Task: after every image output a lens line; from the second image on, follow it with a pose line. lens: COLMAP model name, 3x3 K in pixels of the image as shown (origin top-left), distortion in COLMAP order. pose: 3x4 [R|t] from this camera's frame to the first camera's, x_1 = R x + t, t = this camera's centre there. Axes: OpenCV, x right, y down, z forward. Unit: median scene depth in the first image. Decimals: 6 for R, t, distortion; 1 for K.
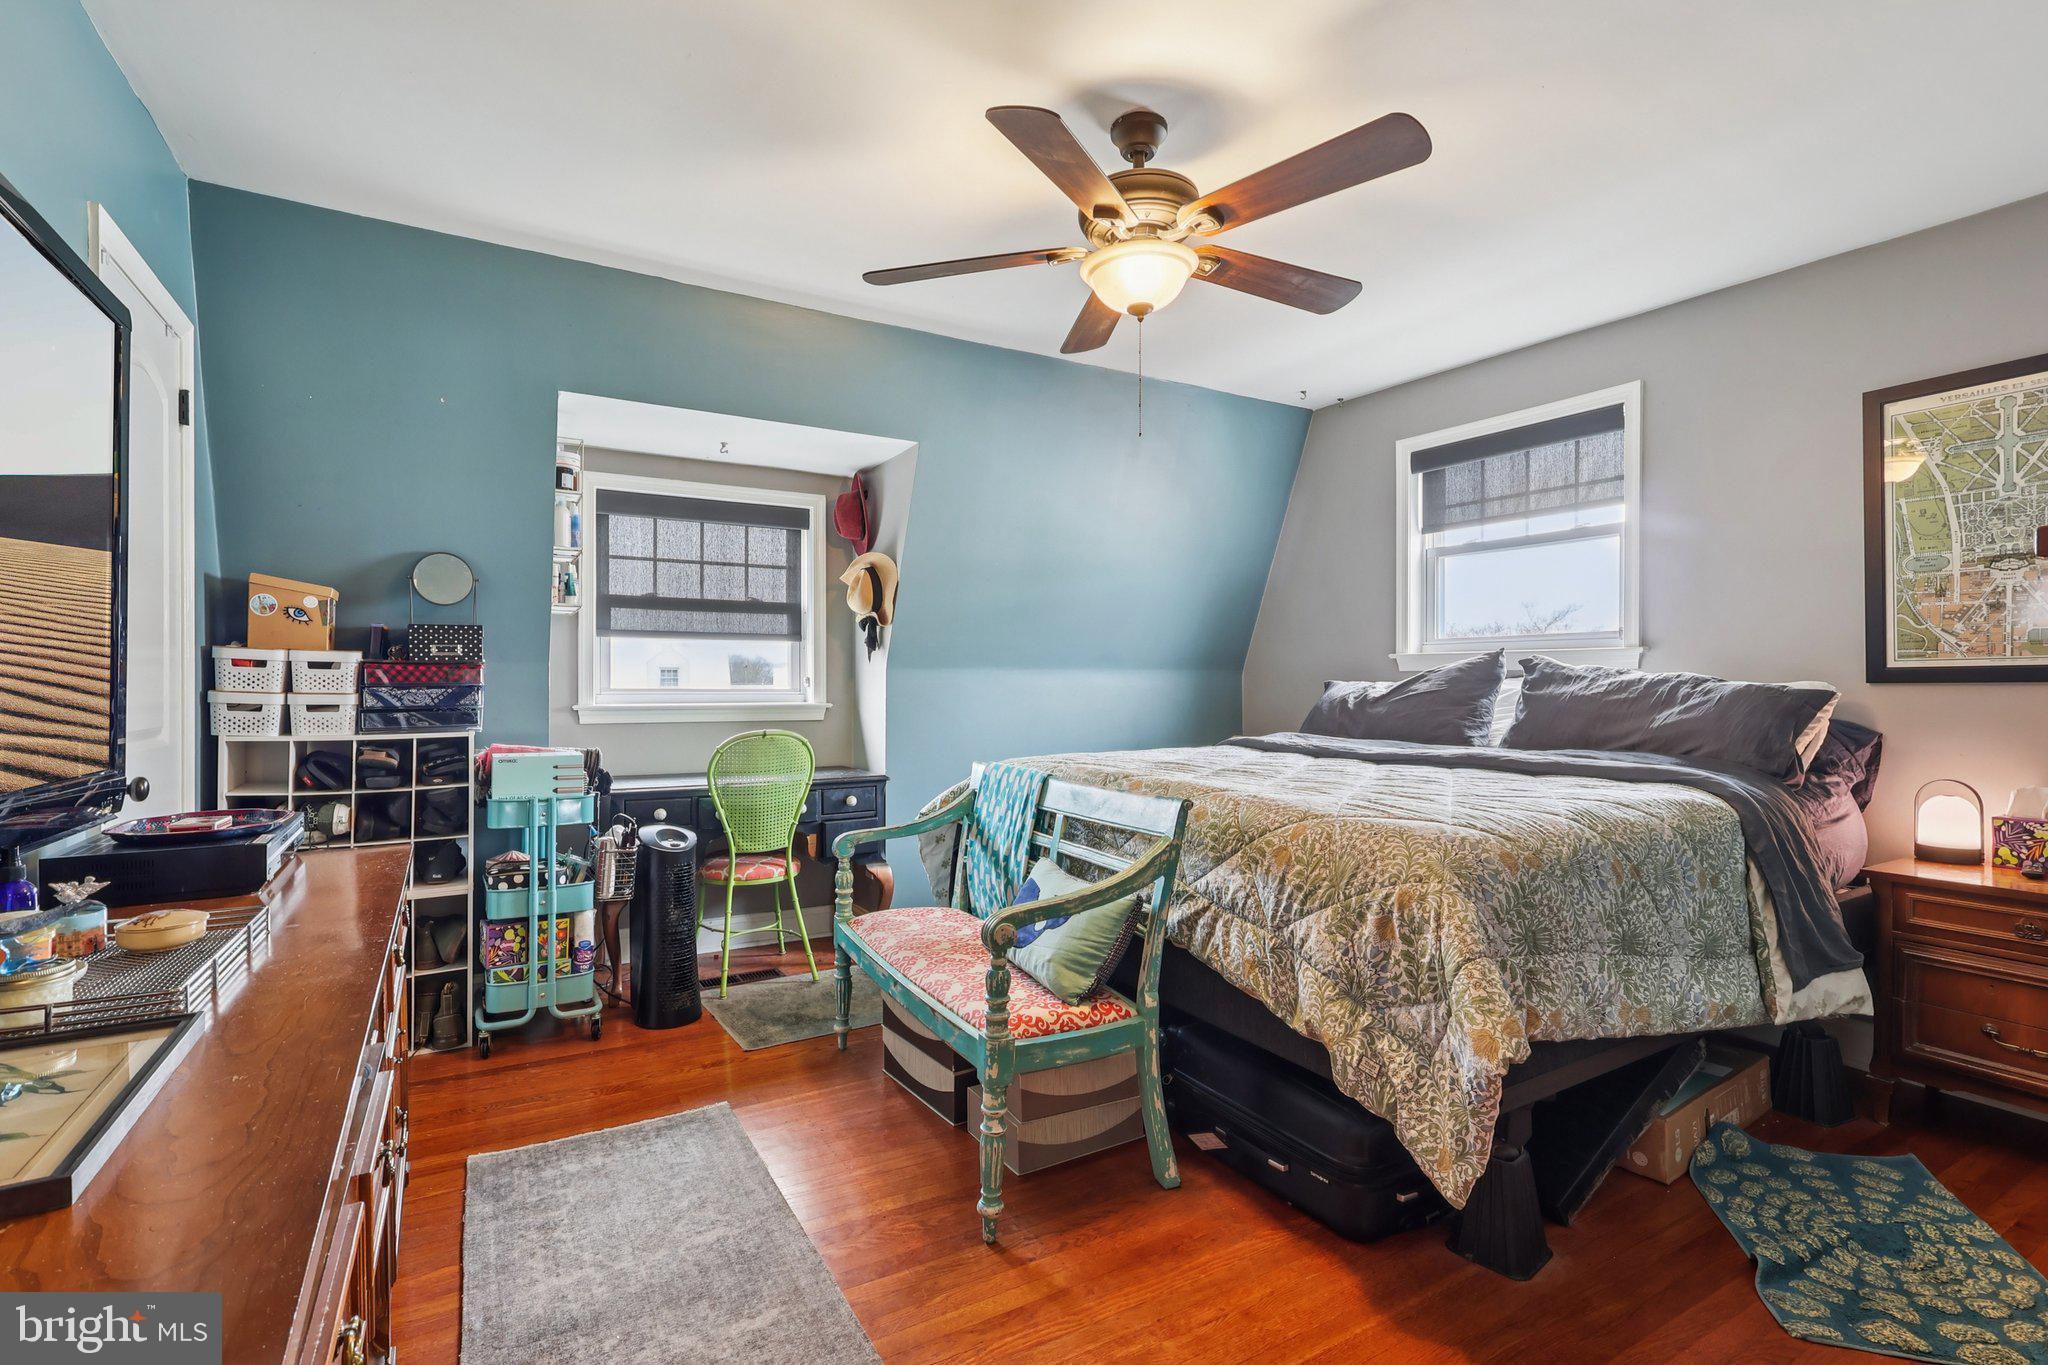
lens RADIAL K [[951.3, 0, 1020.7], [0, 951.3, 681.2], [0, 0, 1]] dist [-0.004009, 0.001644]
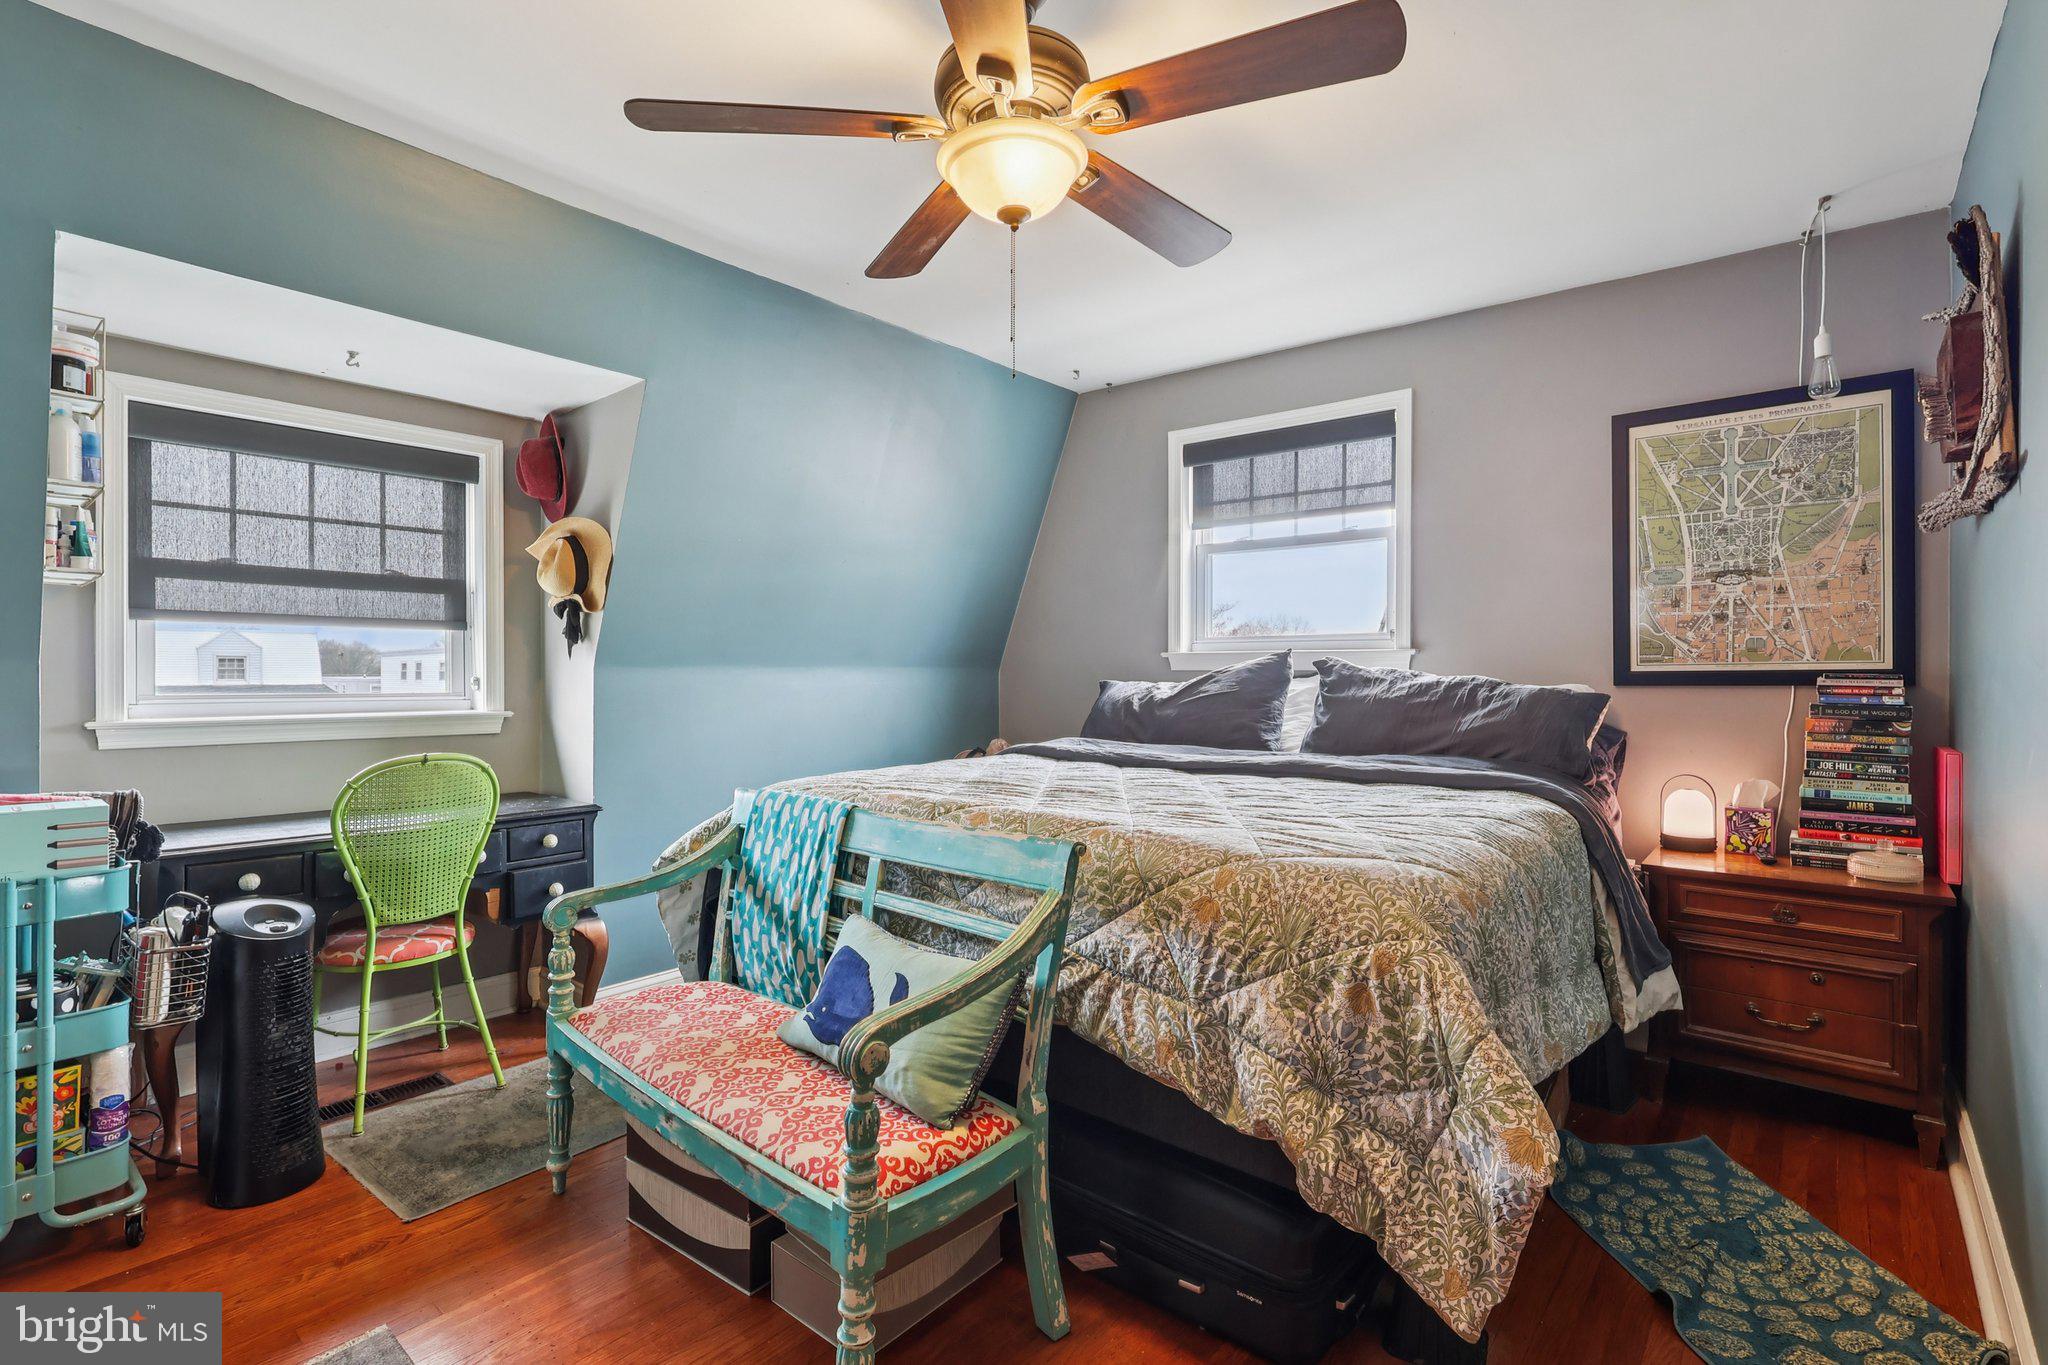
lens RADIAL K [[951.3, 0, 1023.5], [0, 951.3, 675.8], [0, 0, 1]] dist [-0.004009, 0.001644]
pose [[0.941858, -0.000953, 0.336009, -0.102495], [-0.000422, 0.999992, 0.004019, -0.013150], [-0.336010, -0.003927, 0.941850, 0.208116]]
